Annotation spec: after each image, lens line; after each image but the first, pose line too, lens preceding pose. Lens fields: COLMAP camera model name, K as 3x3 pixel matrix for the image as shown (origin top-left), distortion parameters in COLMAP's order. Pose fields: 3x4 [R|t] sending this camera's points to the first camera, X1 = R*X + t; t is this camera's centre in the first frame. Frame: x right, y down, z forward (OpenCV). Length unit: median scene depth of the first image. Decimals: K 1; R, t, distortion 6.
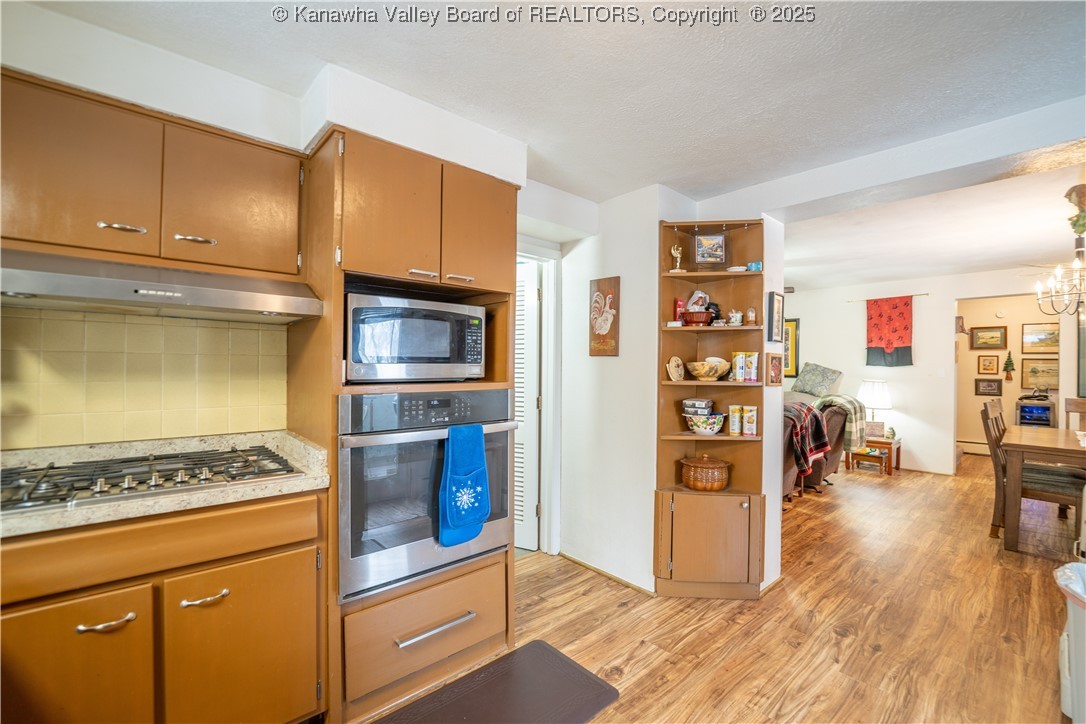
lens RADIAL K [[449.4, 0, 528.1], [0, 449.4, 365.8], [0, 0, 1]] dist [-0.026261, 0.002625]
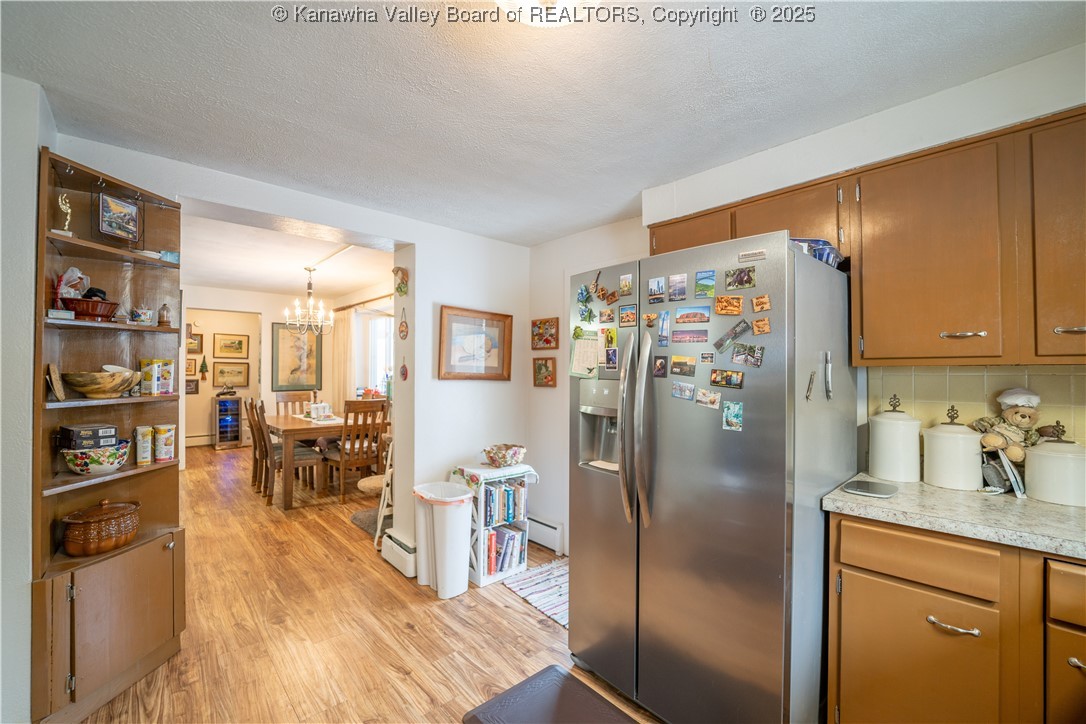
lens RADIAL K [[449.4, 0, 547.2], [0, 449.4, 366.6], [0, 0, 1]] dist [-0.026261, 0.002625]
pose [[-0.047299, 0.000118, 0.998881, -0.336731], [-0.006151, 0.999981, -0.000409, -0.020960], [-0.998862, -0.006163, -0.047298, 0.321781]]
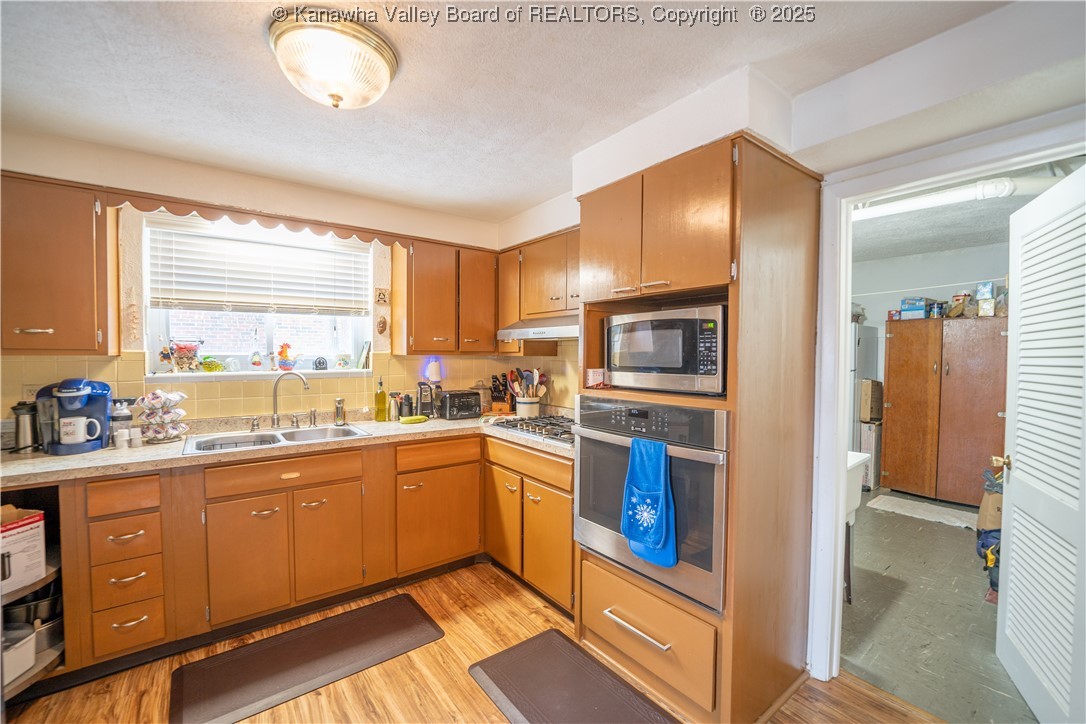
lens RADIAL K [[449.4, 0, 554.4], [0, 449.4, 365.4], [0, 0, 1]] dist [-0.026261, 0.002625]
pose [[-0.044107, 0.018822, -0.998849, 0.573880], [-0.005303, 0.999804, 0.019074, -0.030041], [0.999013, 0.006138, -0.043999, 0.591757]]
